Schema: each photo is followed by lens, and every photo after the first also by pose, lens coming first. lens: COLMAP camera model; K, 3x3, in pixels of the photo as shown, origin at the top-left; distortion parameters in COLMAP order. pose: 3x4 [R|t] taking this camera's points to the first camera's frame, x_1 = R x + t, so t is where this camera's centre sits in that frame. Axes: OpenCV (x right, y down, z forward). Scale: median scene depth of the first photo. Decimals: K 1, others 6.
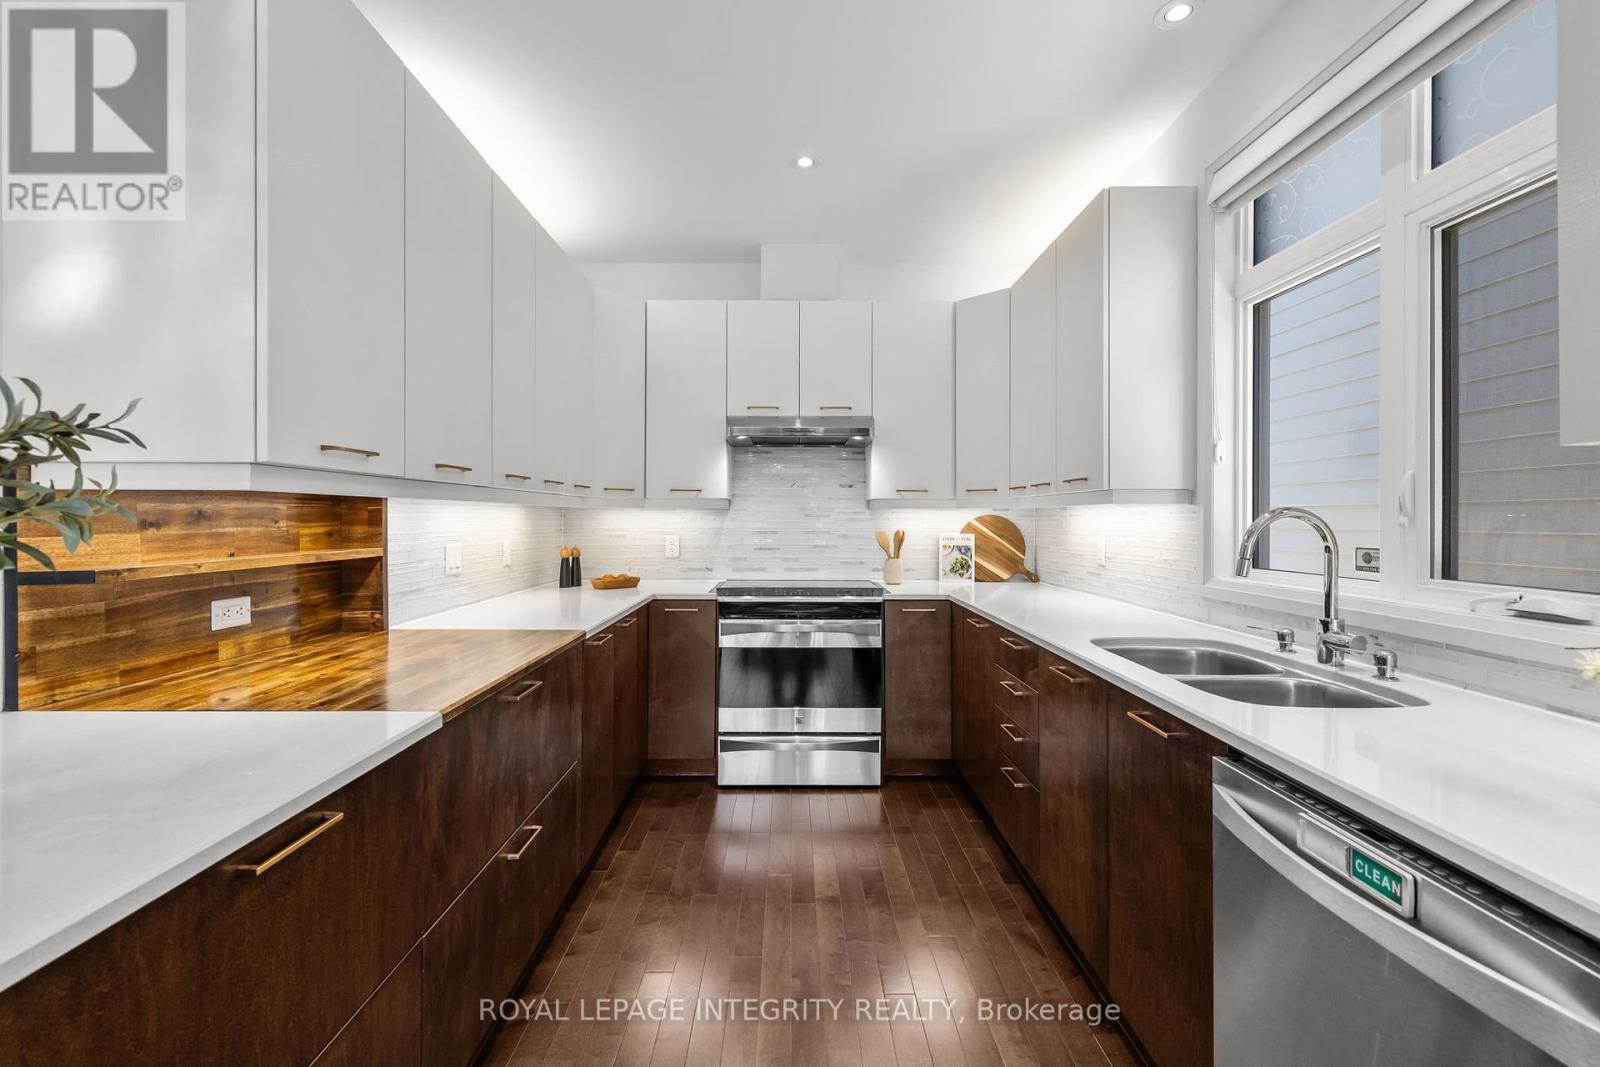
lens RADIAL K [[684.9, 0, 797.9], [0, 684.9, 519.4], [0, 0, 1]] dist [0.000181, 0.000736]
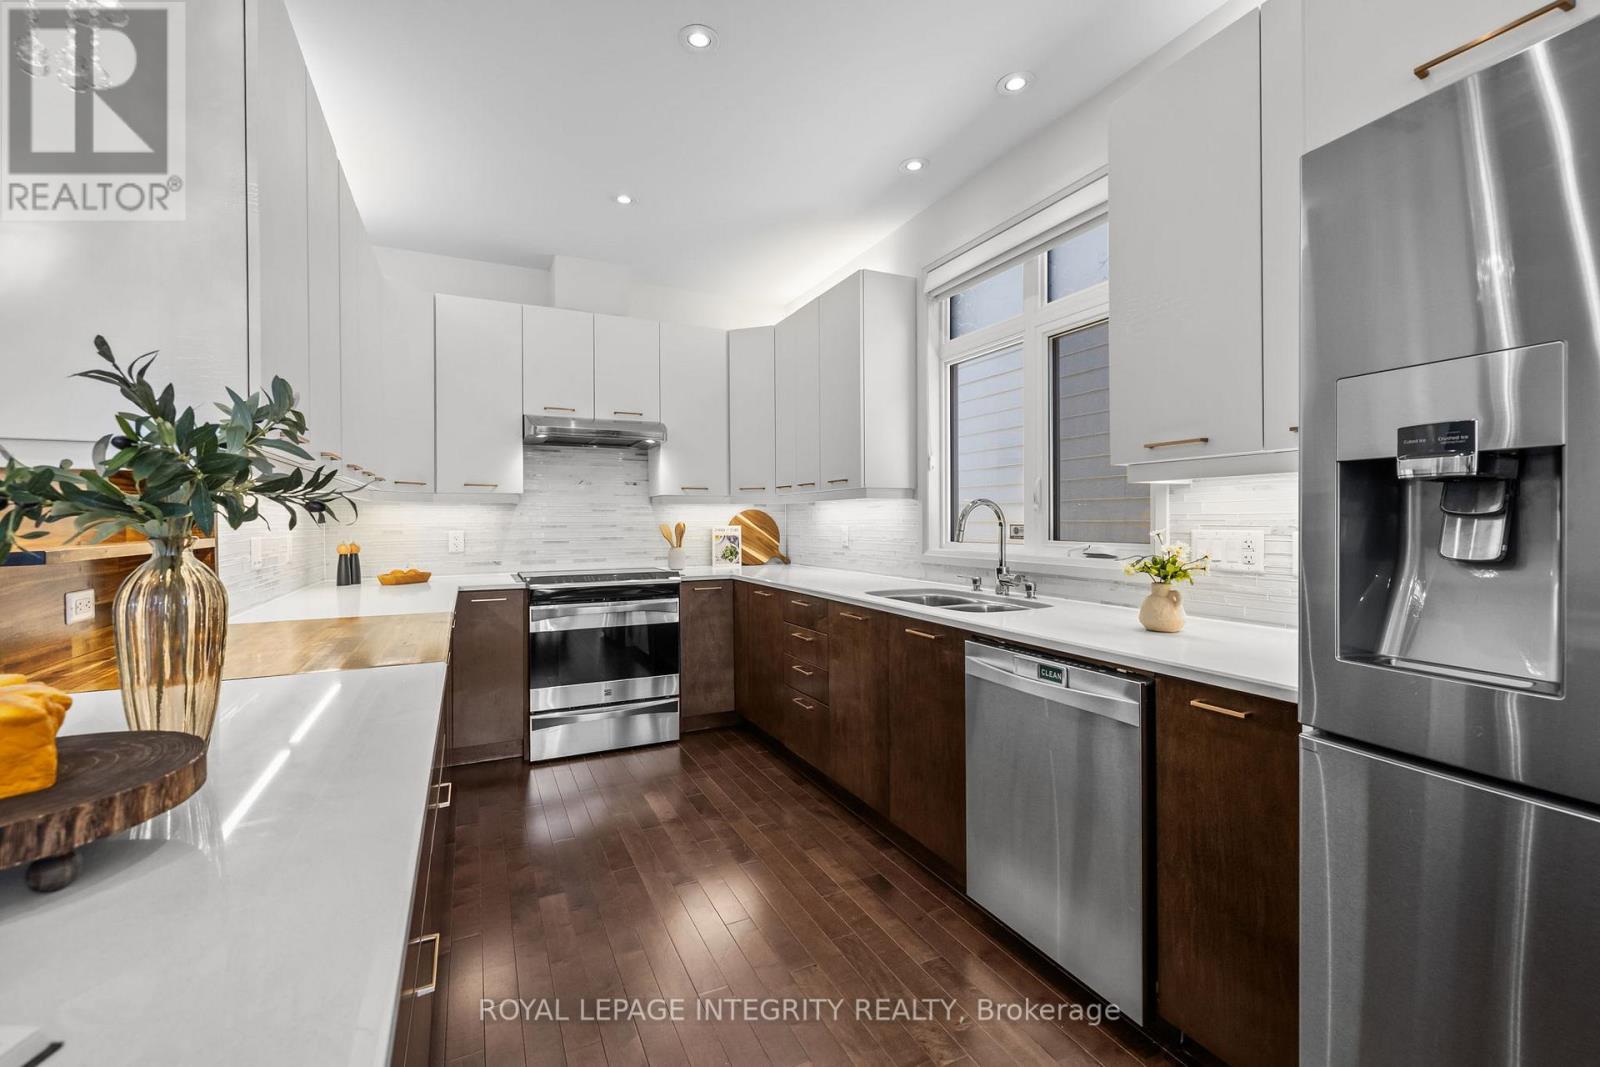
lens RADIAL K [[684.9, 0, 801.2], [0, 684.9, 528.3], [0, 0, 1]] dist [0.000181, 0.000736]
pose [[0.898347, -0.012160, 0.439117, -0.223653], [0.008511, 0.999911, 0.010278, 0.018611], [-0.439203, -0.005496, 0.898371, -0.157288]]
